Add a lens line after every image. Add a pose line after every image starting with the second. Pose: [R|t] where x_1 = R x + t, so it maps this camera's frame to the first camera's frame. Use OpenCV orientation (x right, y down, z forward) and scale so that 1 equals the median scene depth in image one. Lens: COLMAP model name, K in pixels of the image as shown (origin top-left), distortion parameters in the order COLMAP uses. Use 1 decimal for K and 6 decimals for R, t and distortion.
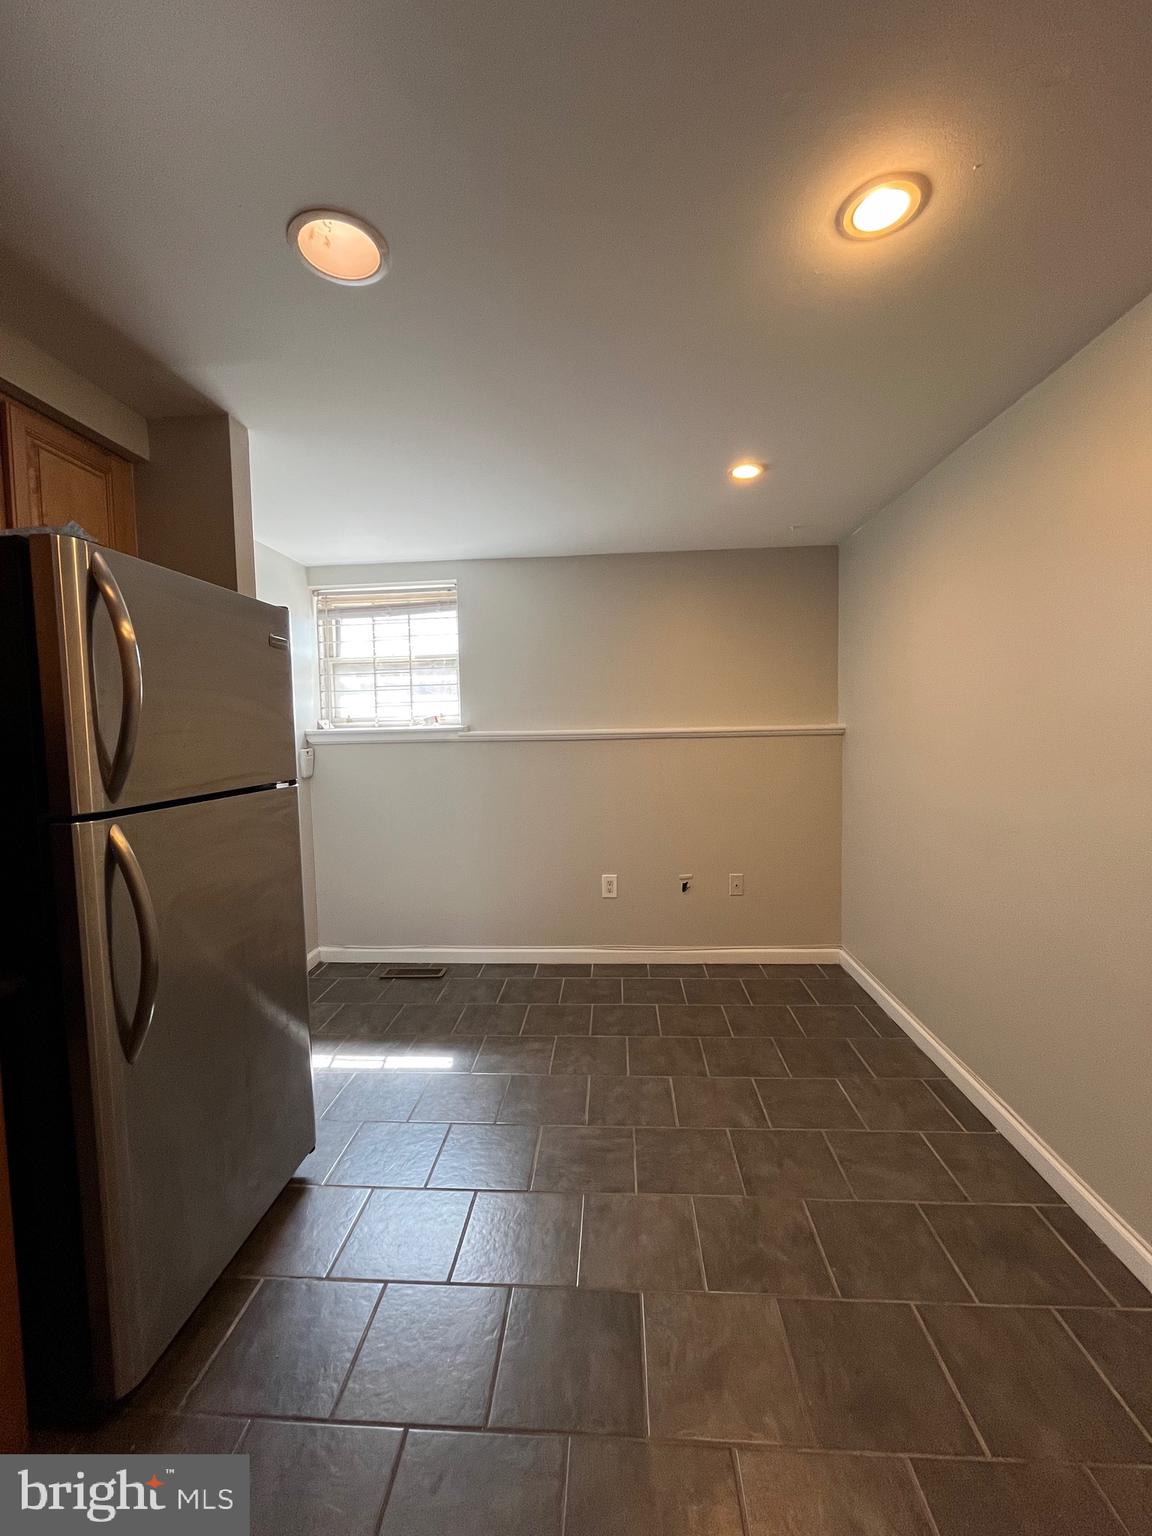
lens RADIAL K [[622.2, 0, 572.9], [0, 622.2, 768.8], [0, 0, 1]] dist [-0.003480, -0.000060]
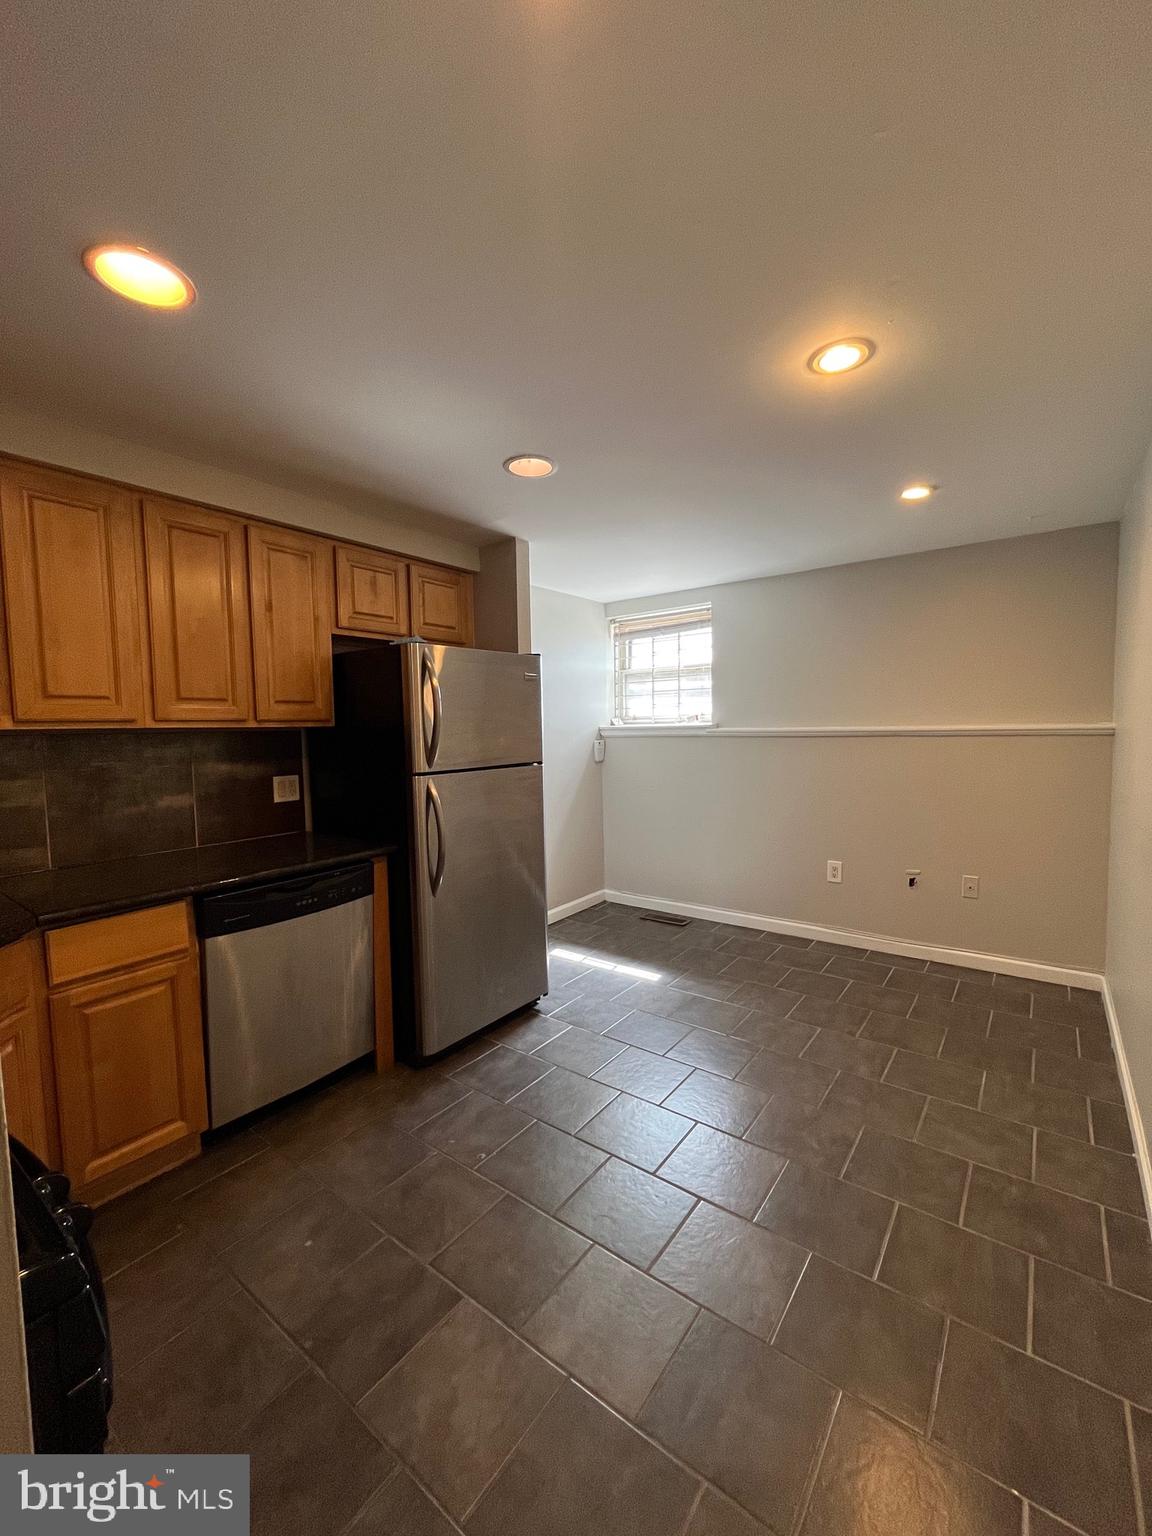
lens RADIAL K [[622.2, 0, 572.9], [0, 622.2, 768.8], [0, 0, 1]] dist [-0.003480, -0.000060]
pose [[0.835659, 0.042747, -0.547582, 0.270136], [-0.033211, 0.999075, 0.027311, -0.005380], [0.548243, -0.004637, 0.836306, -0.160625]]
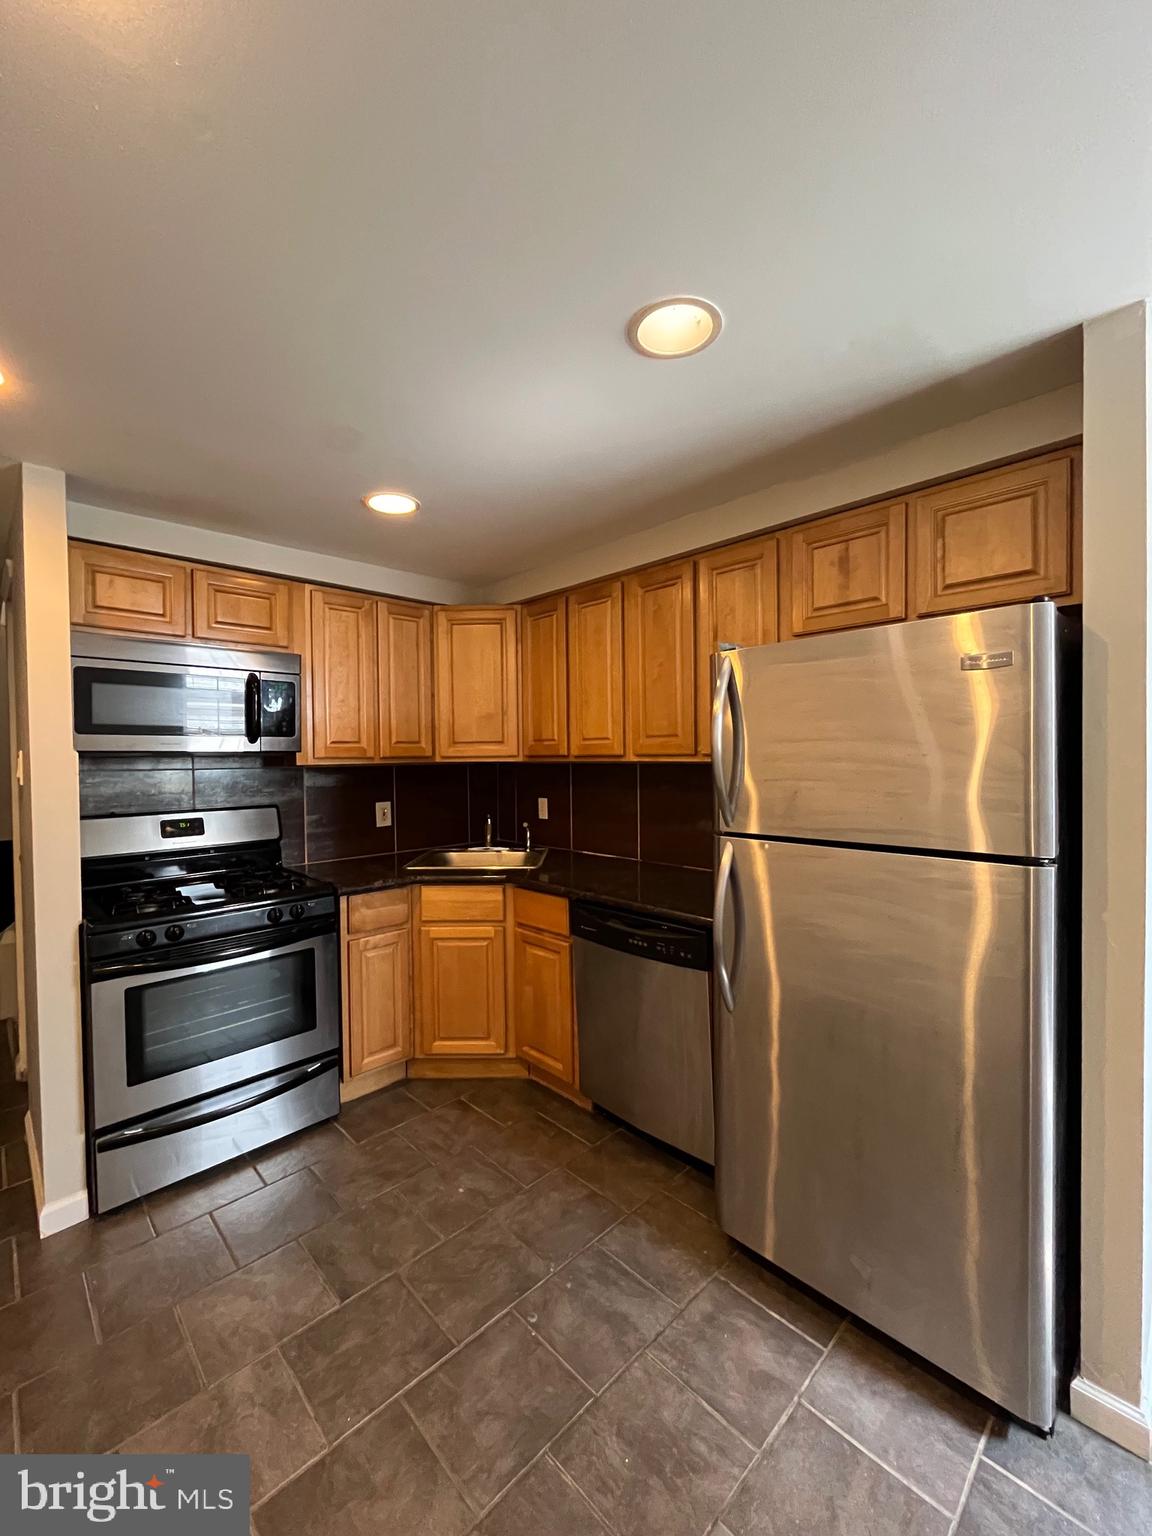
lens RADIAL K [[622.2, 0, 572.9], [0, 622.2, 768.8], [0, 0, 1]] dist [-0.003480, -0.000060]
pose [[-0.671778, 0.044321, -0.739425, 0.195507], [-0.020234, 0.996738, 0.078127, -0.063955], [0.740476, 0.067445, -0.668690, 0.580412]]
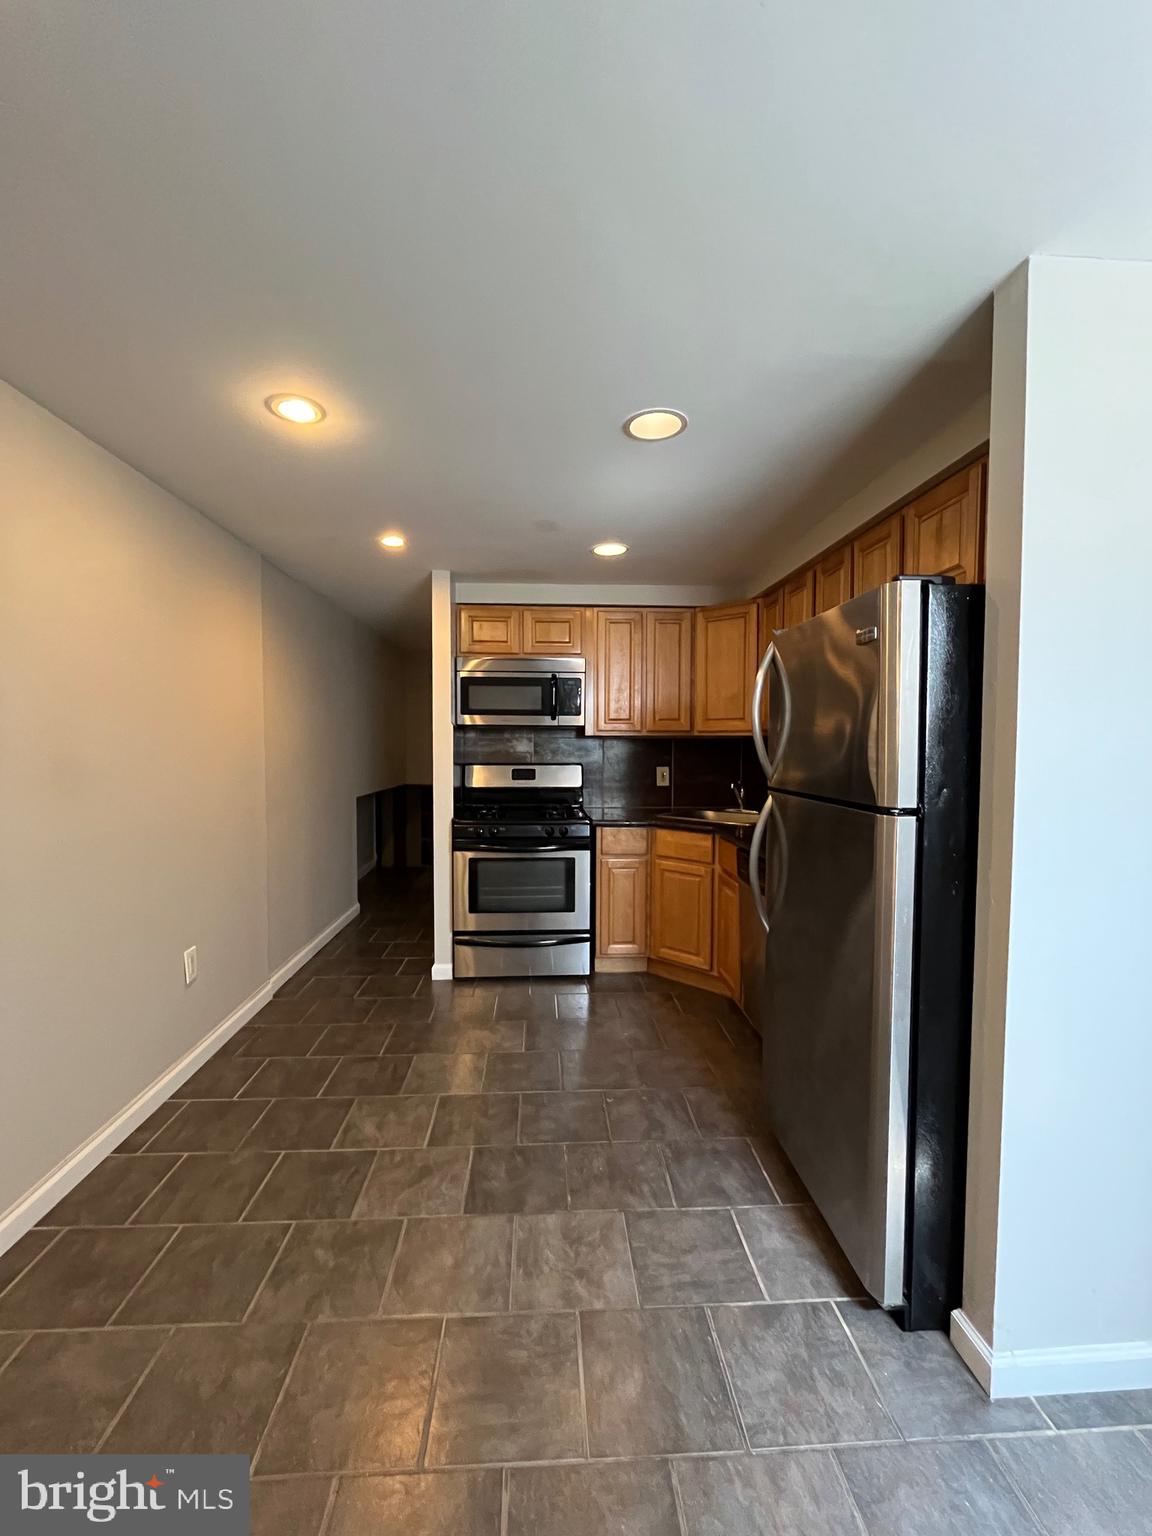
lens RADIAL K [[622.2, 0, 572.9], [0, 622.2, 768.8], [0, 0, 1]] dist [-0.003480, -0.000060]
pose [[-0.992806, 0.021969, -0.117705, 0.008067], [0.009404, 0.994294, 0.106263, -0.060627], [0.119368, 0.104391, -0.987347, 0.914438]]
